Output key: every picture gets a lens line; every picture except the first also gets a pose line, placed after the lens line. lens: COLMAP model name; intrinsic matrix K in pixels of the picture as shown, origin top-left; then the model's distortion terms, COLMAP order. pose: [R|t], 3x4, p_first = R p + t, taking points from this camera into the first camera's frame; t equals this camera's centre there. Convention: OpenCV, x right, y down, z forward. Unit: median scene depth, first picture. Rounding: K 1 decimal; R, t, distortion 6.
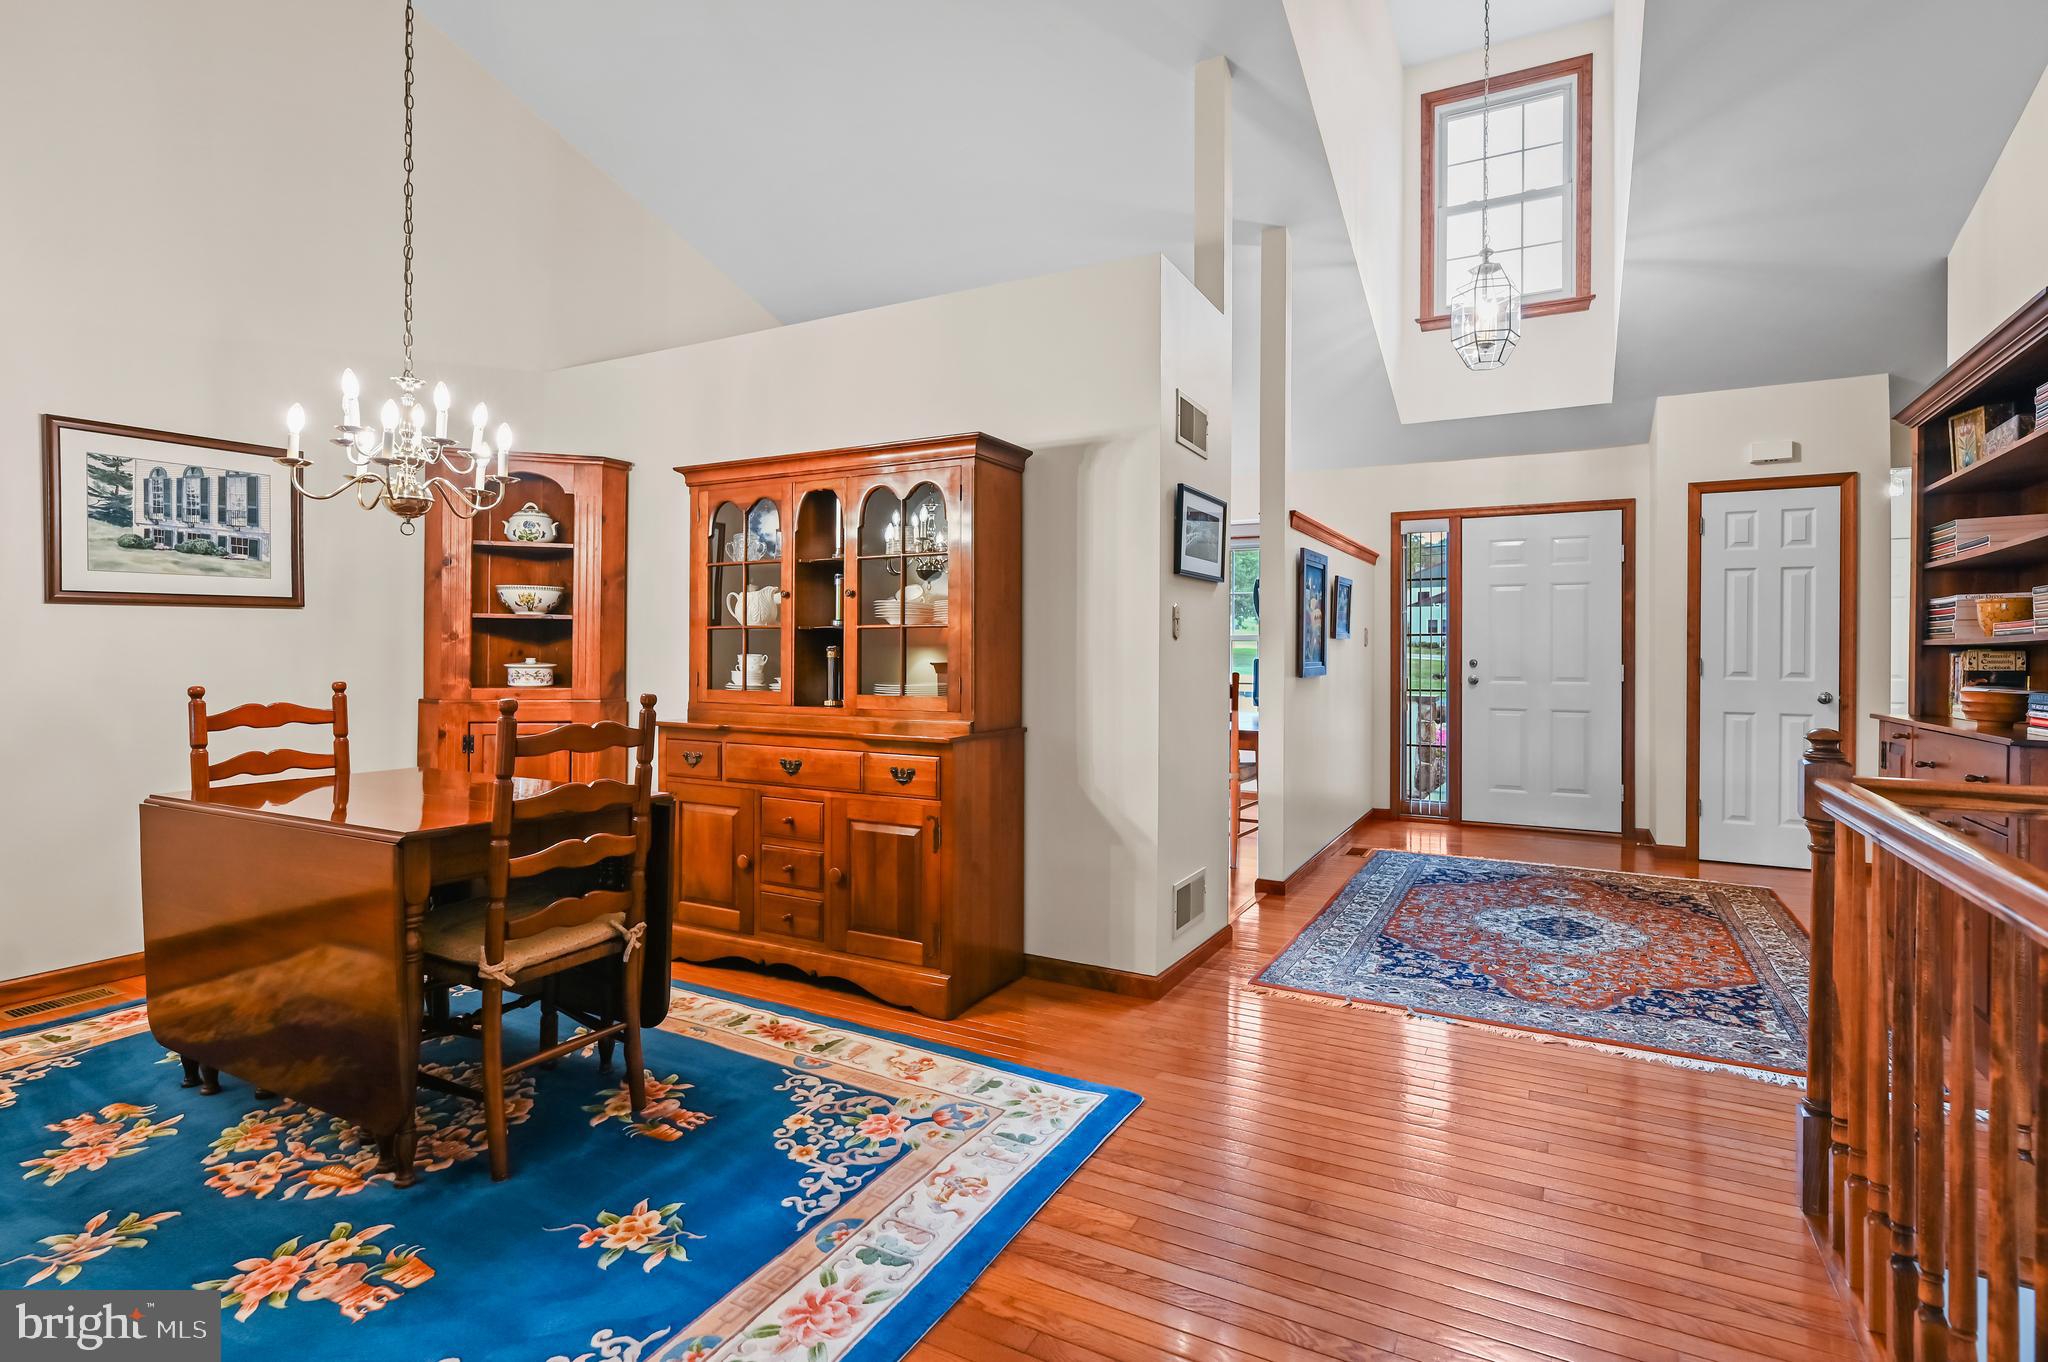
lens RADIAL K [[1006.5, 0, 1013.1], [0, 1006.5, 648.1], [0, 0, 1]] dist [-0.001149, 0.001601]
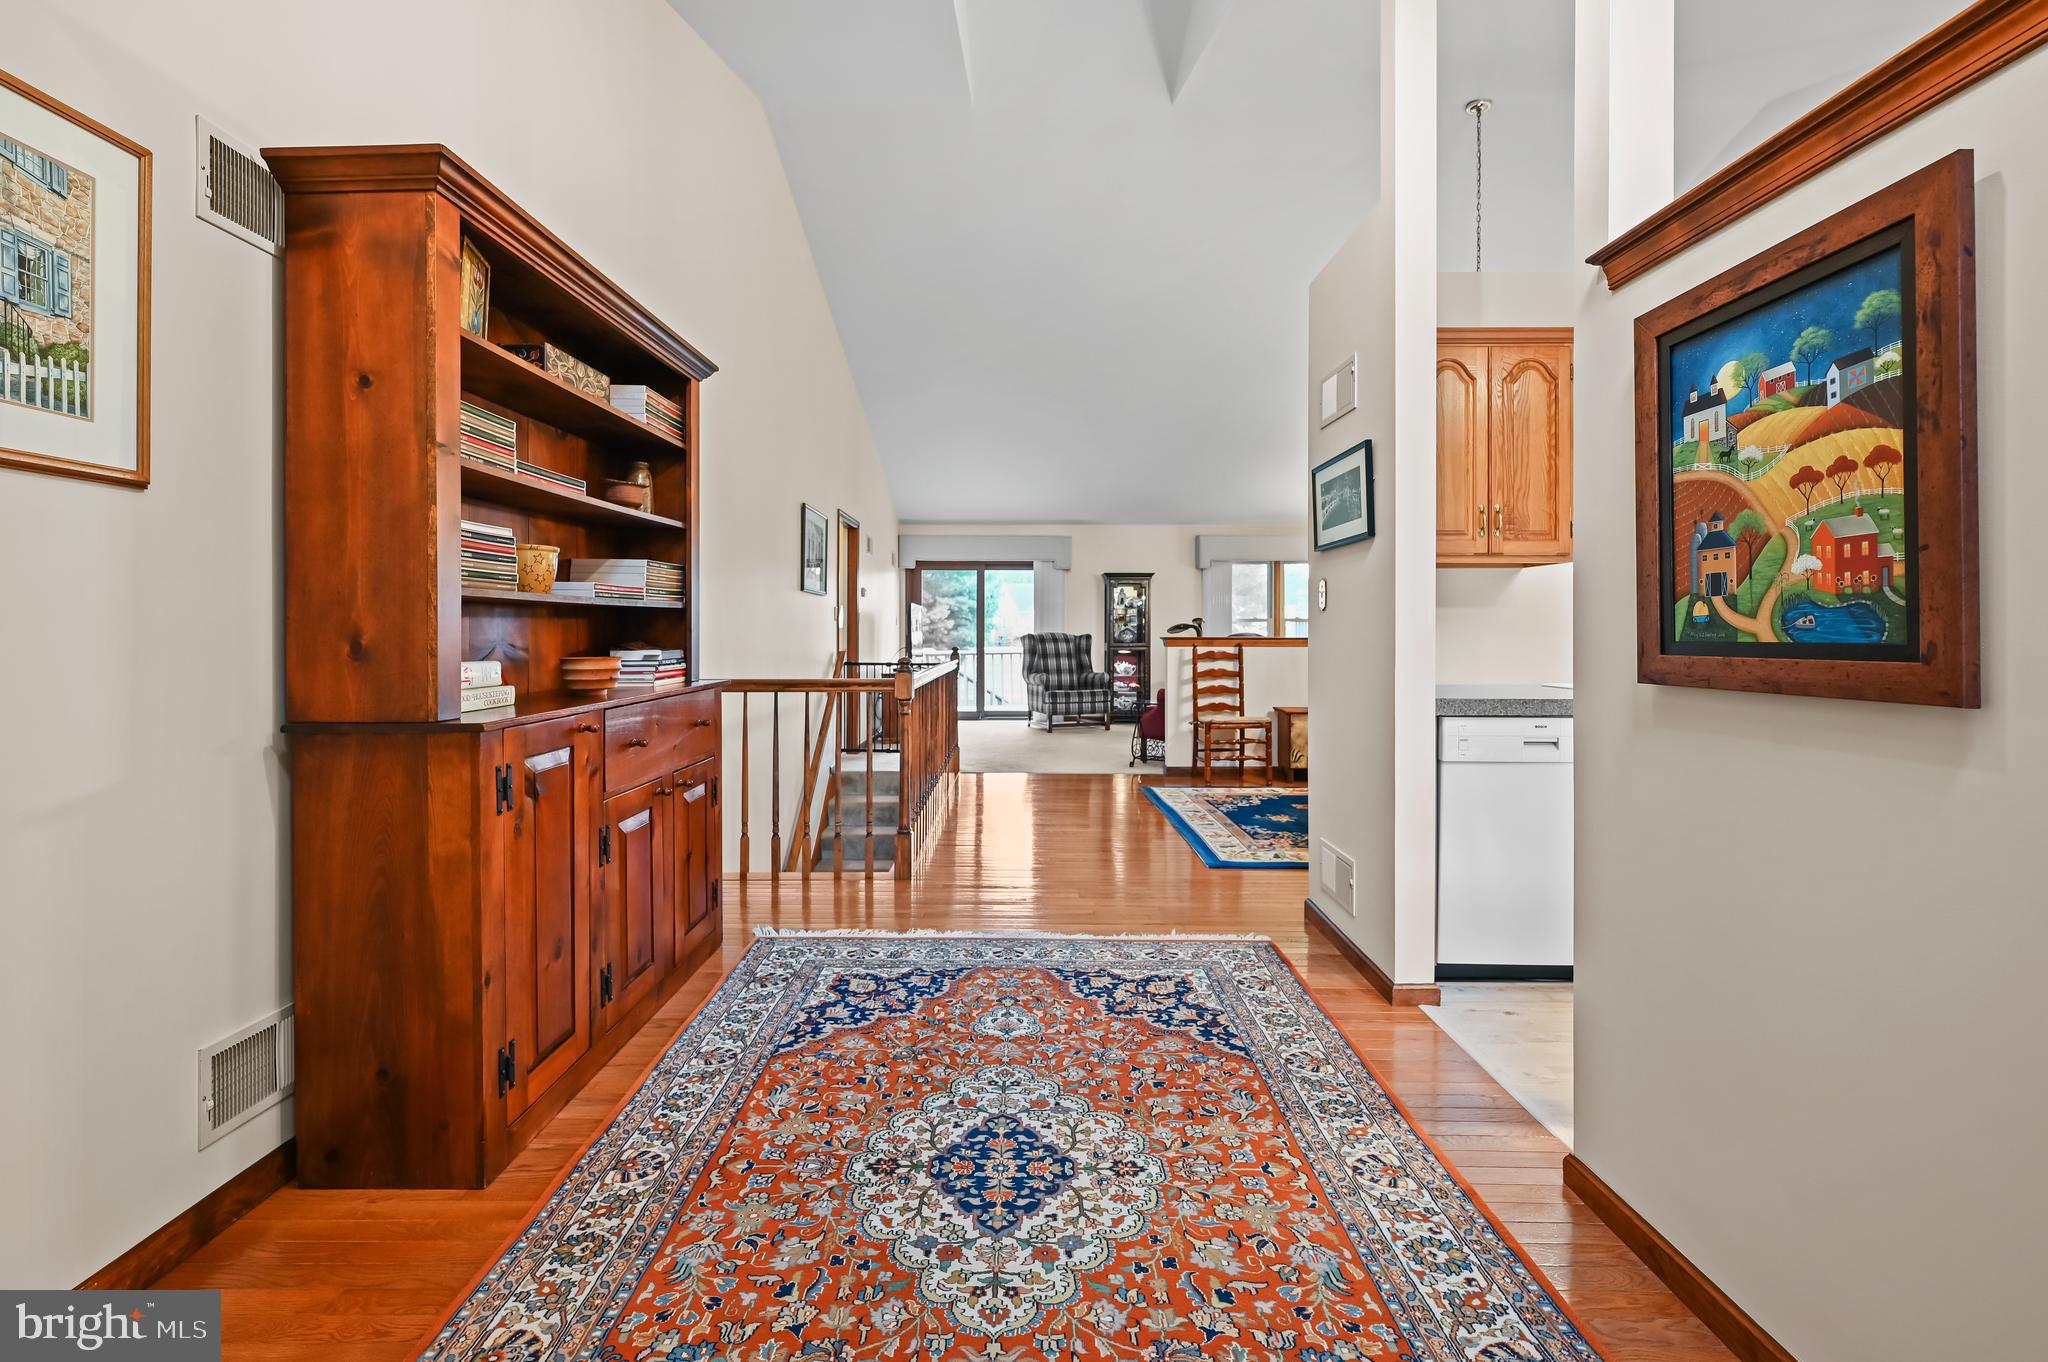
lens RADIAL K [[880.5, 0, 1022.9], [0, 880.5, 641.6], [0, 0, 1]] dist [0.001807, -0.000248]
pose [[-0.875394, -0.001887, -0.483407, 0.997834], [-0.005912, 0.999959, 0.006803, 0.020887], [0.483374, 0.008814, -0.875369, 1.853152]]
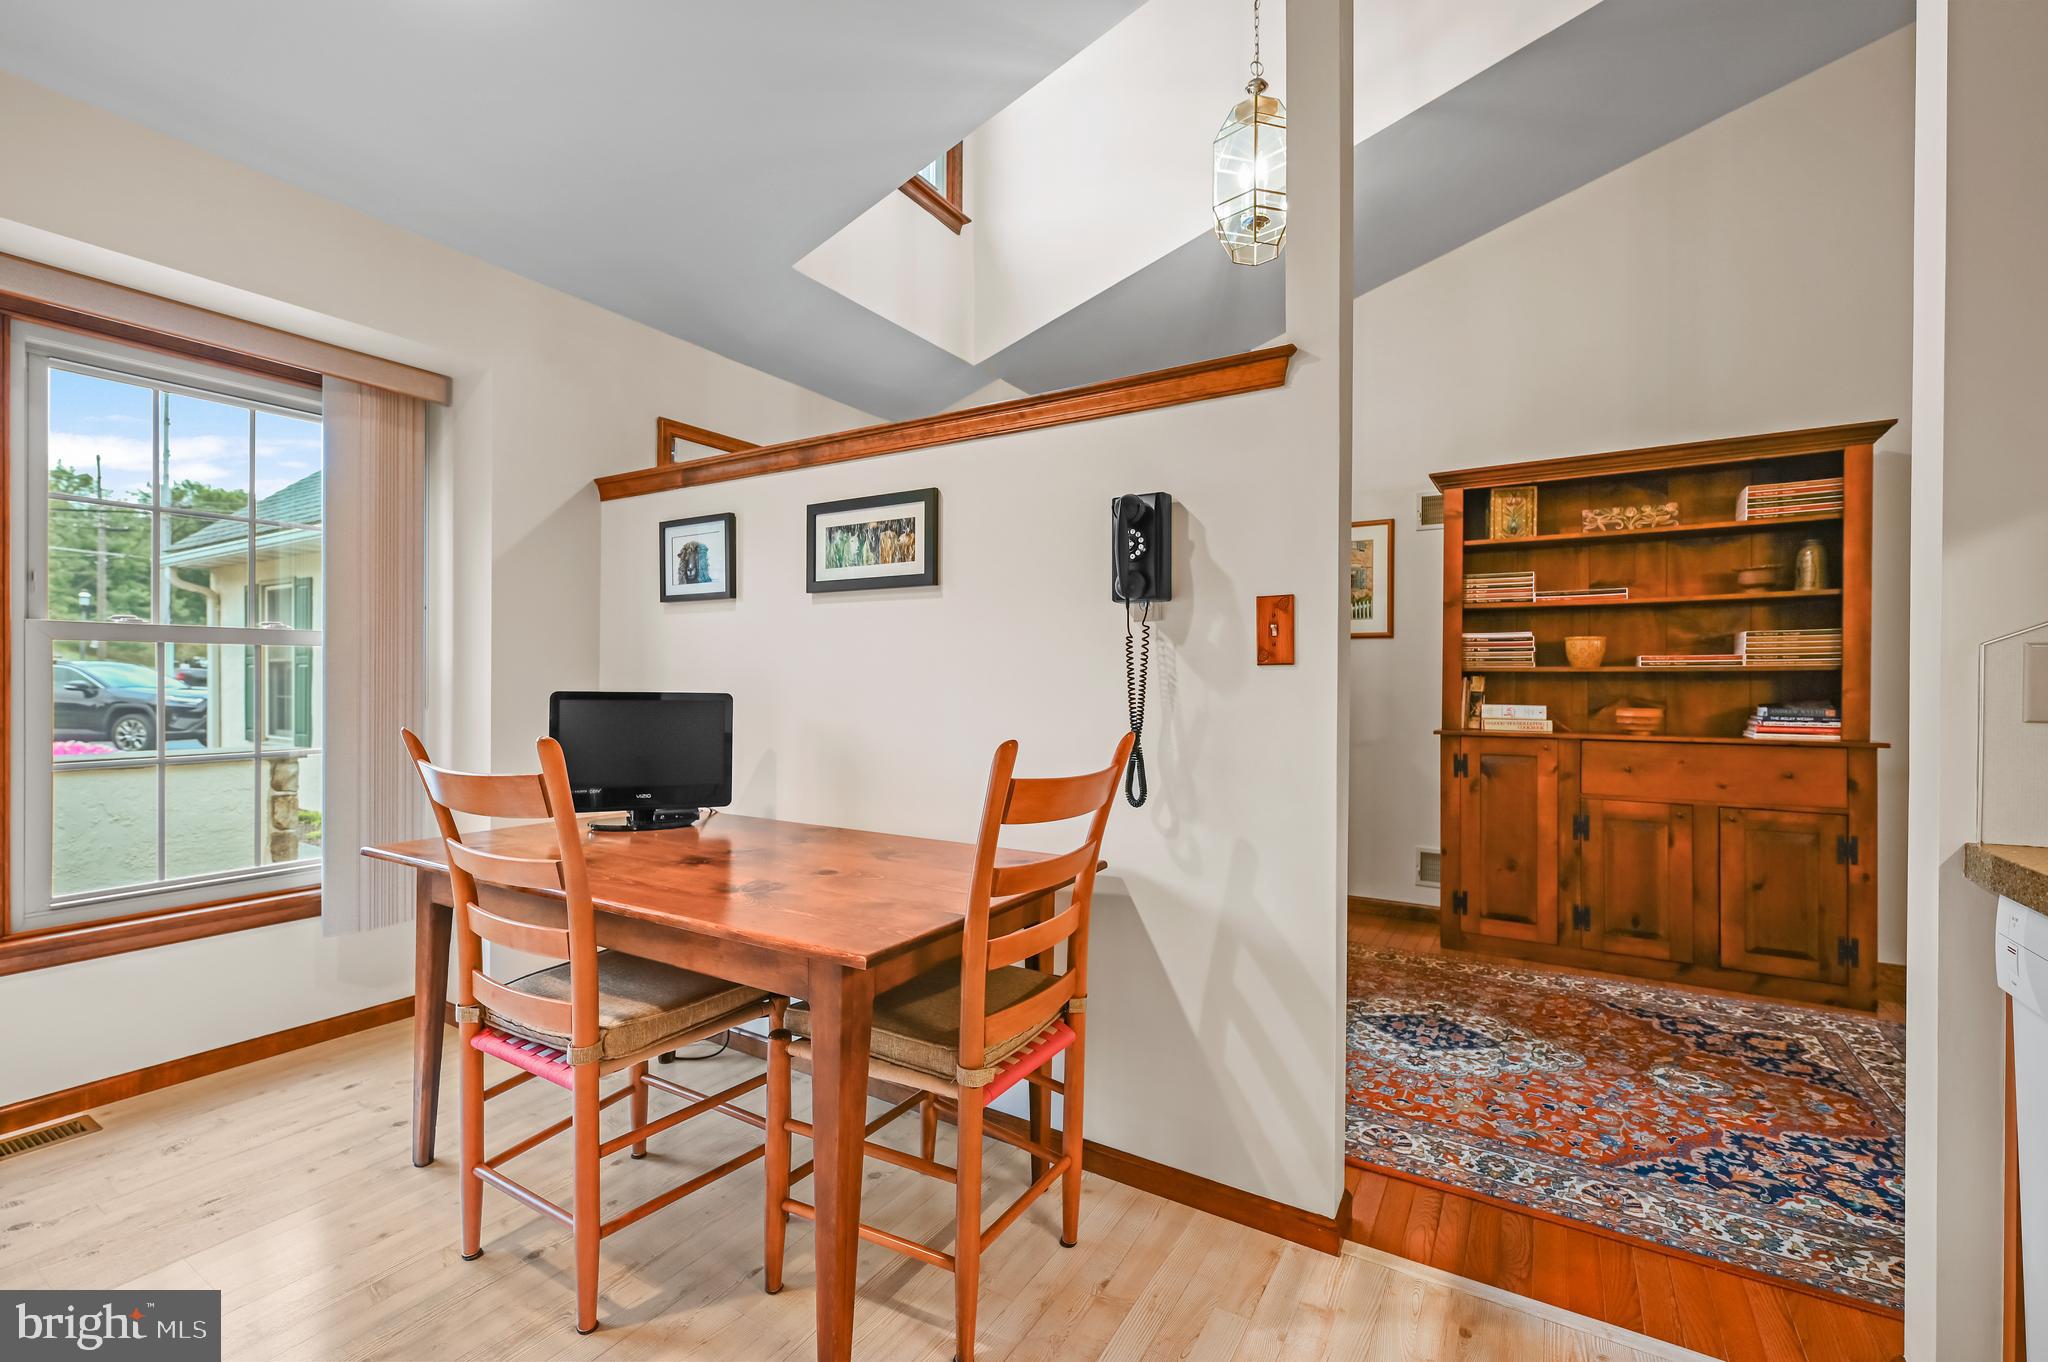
lens RADIAL K [[880.5, 0, 1014.1], [0, 880.5, 670.9], [0, 0, 1]] dist [0.001807, -0.000248]
pose [[0.039982, -0.003409, 0.999195, -0.205591], [-0.005374, 0.999979, 0.003627, -0.005058], [-0.999186, -0.005514, 0.039962, 1.737162]]
